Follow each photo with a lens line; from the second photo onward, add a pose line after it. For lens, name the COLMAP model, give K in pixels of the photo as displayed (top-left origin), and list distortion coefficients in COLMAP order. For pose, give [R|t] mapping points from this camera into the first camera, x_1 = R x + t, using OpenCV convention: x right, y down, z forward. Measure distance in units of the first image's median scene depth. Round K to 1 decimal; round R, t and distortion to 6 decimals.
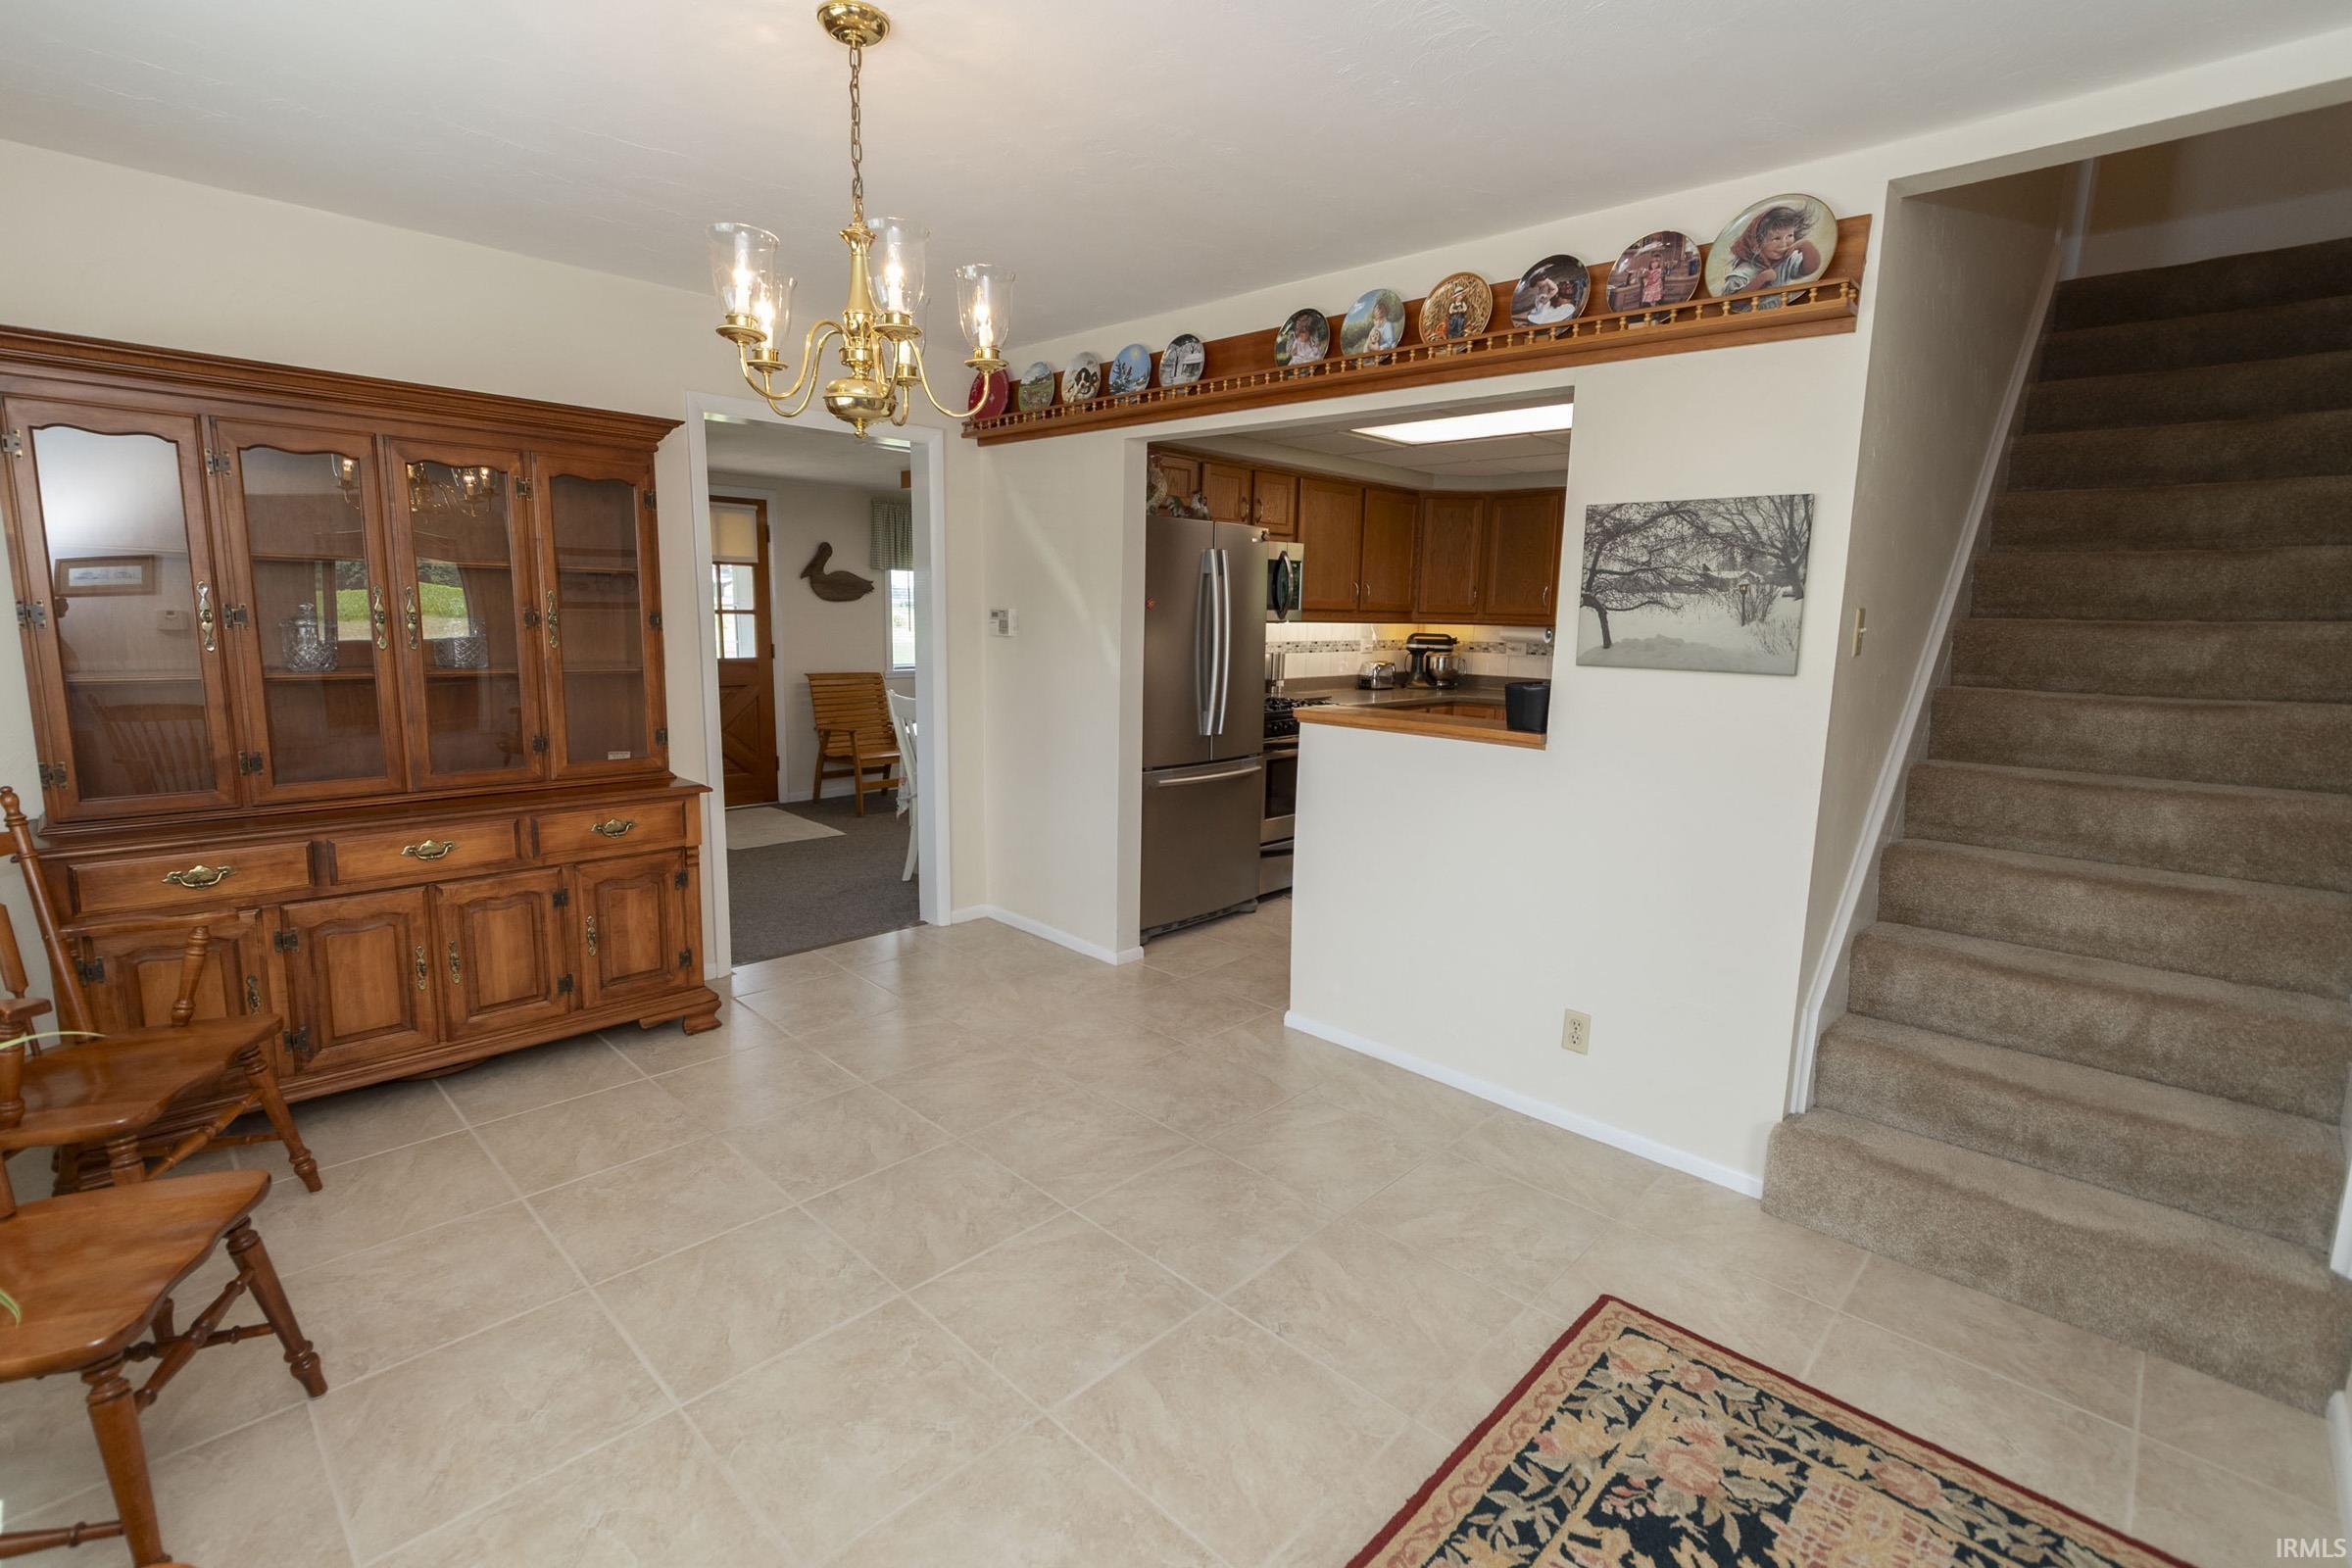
lens RADIAL K [[1072.4, 0, 1155.2], [0, 1072.4, 779.3], [0, 0, 1]] dist [0.001756, 0.000395]
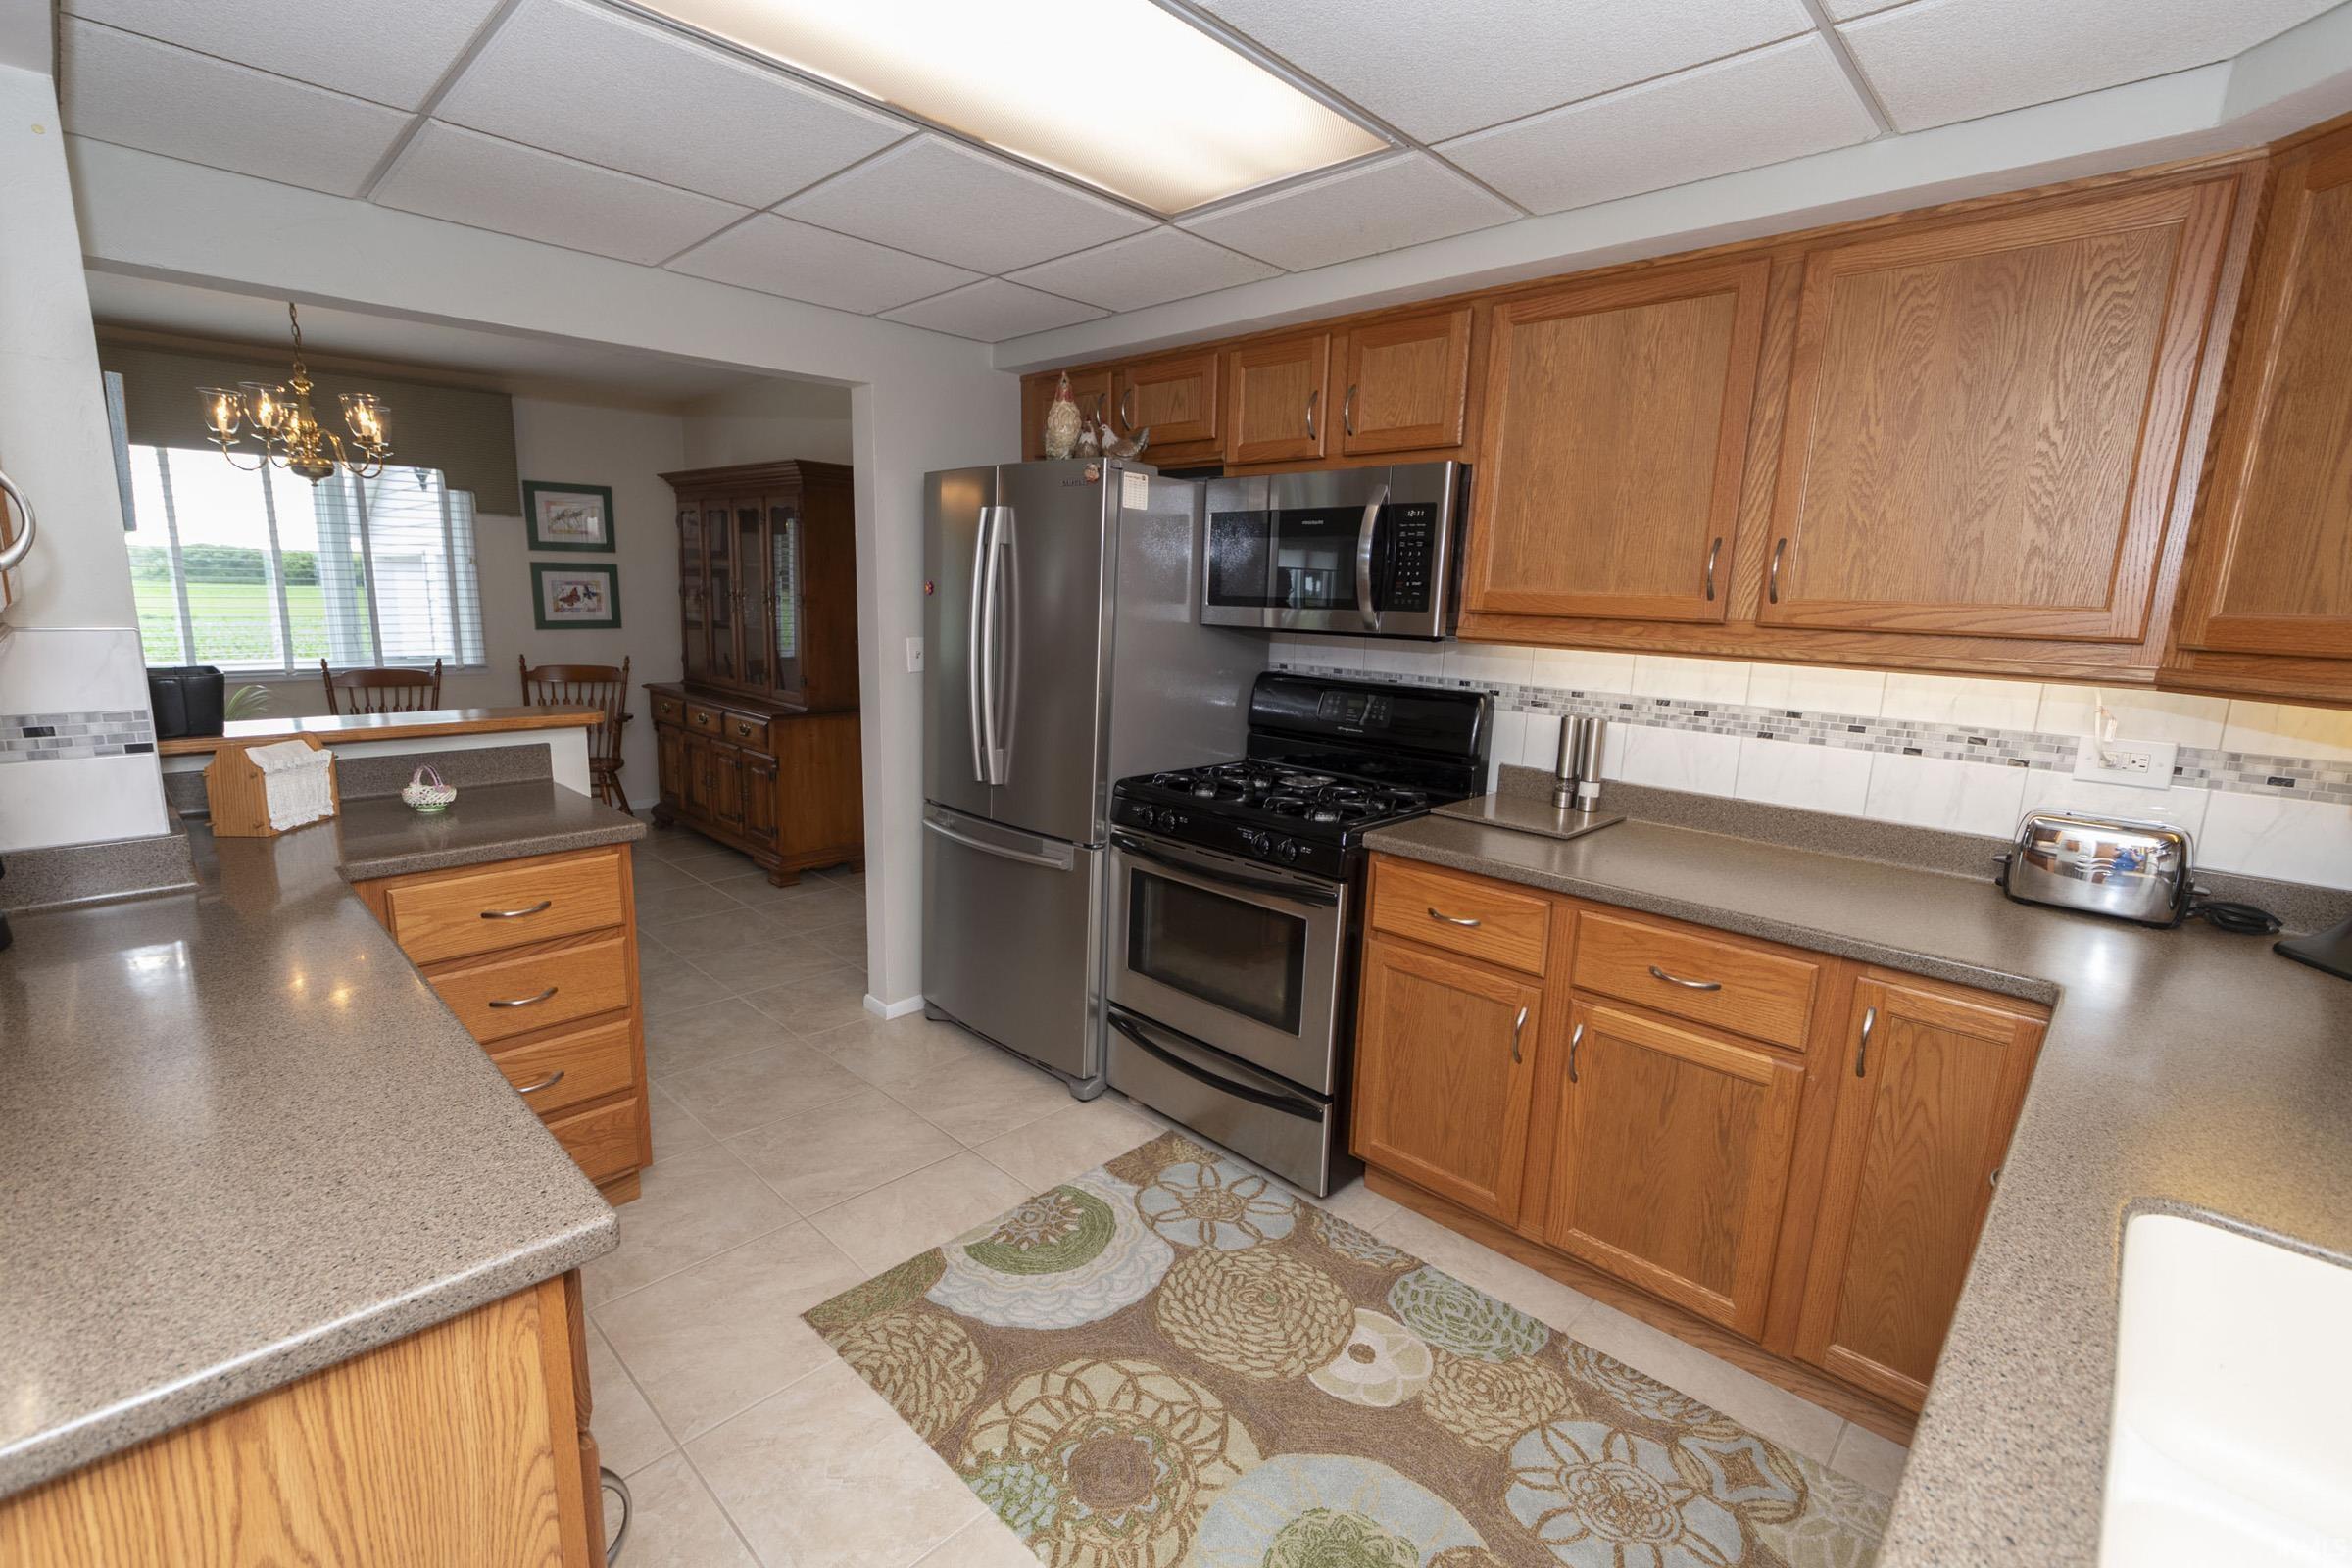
lens RADIAL K [[1036.9, 0, 1160.5], [0, 1036.9, 786.8], [0, 0, 1]] dist [-0.000326, -0.000061]
pose [[0.000394, 0.175814, -0.984423, 0.495630], [-0.182067, 0.967982, 0.172805, -0.122668], [0.983286, 0.179163, 0.032392, 0.761792]]
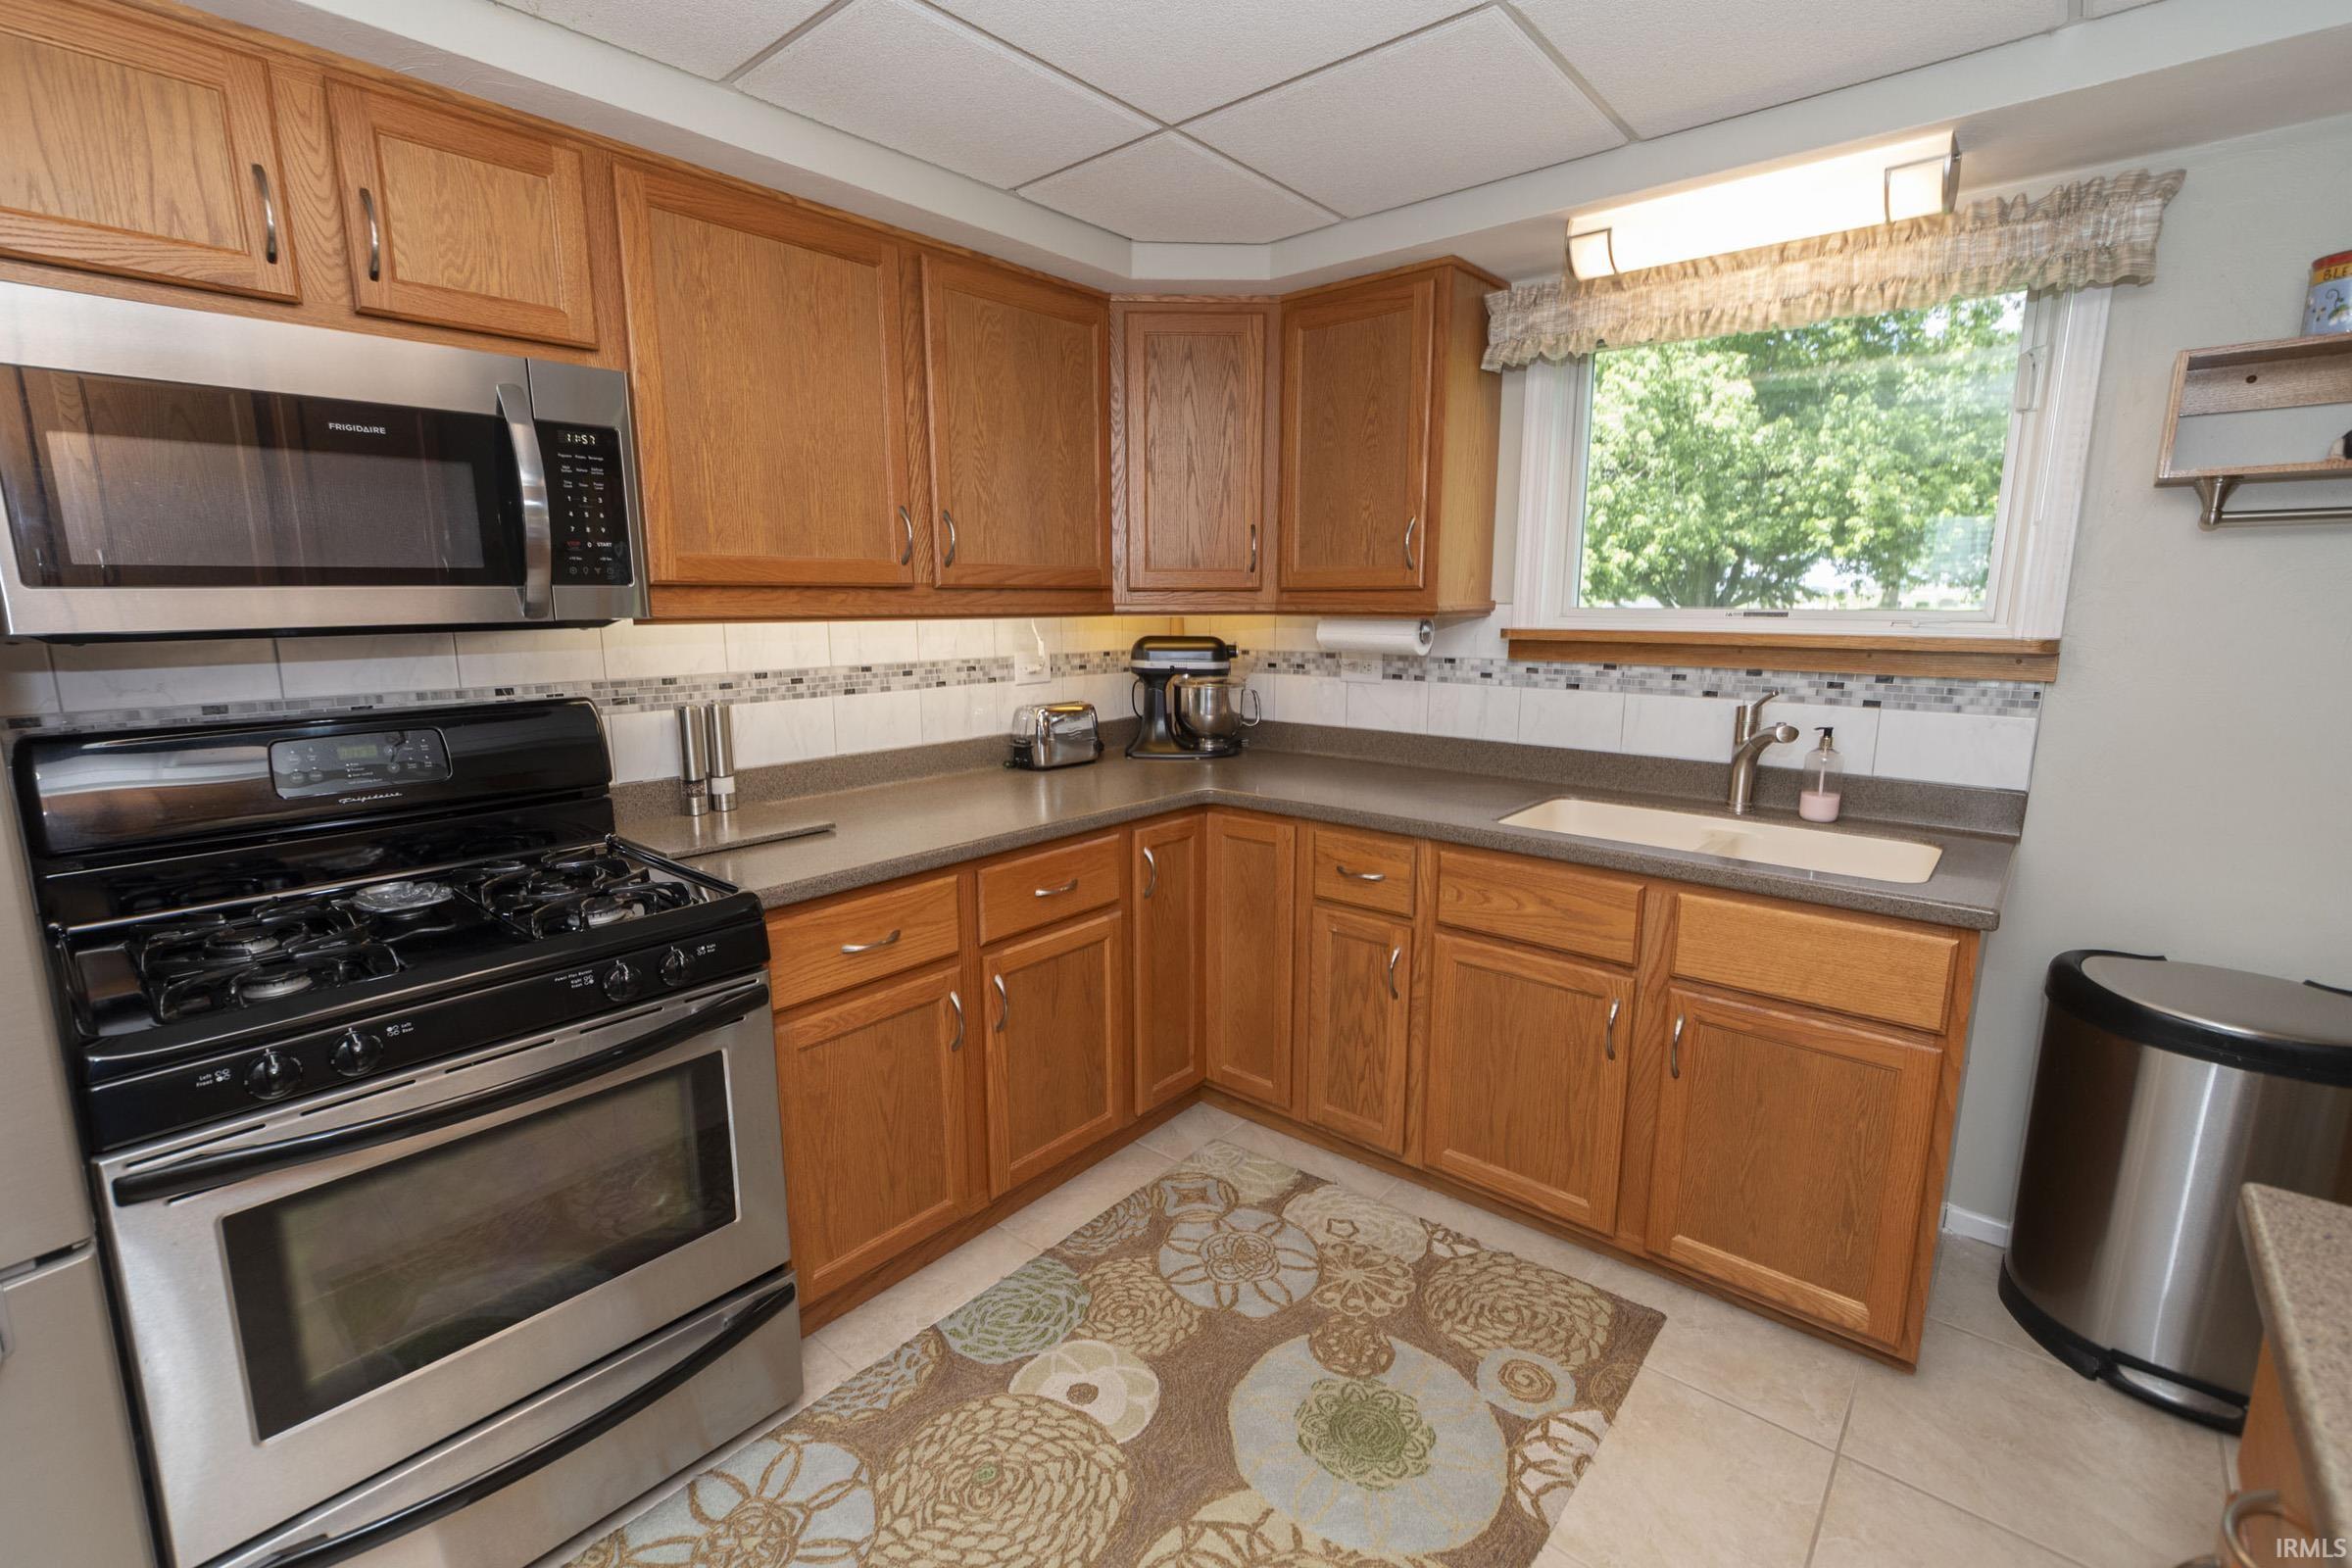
lens RADIAL K [[1032.9, 0, 1150.0], [0, 1032.9, 776.3], [0, 0, 1]] dist [0.003202, -0.006480]
pose [[0.998813, -0.027485, 0.040208, 0.236536], [0.026669, 0.999430, 0.020697, -0.089585], [-0.040754, -0.019600, 0.998977, 0.586905]]
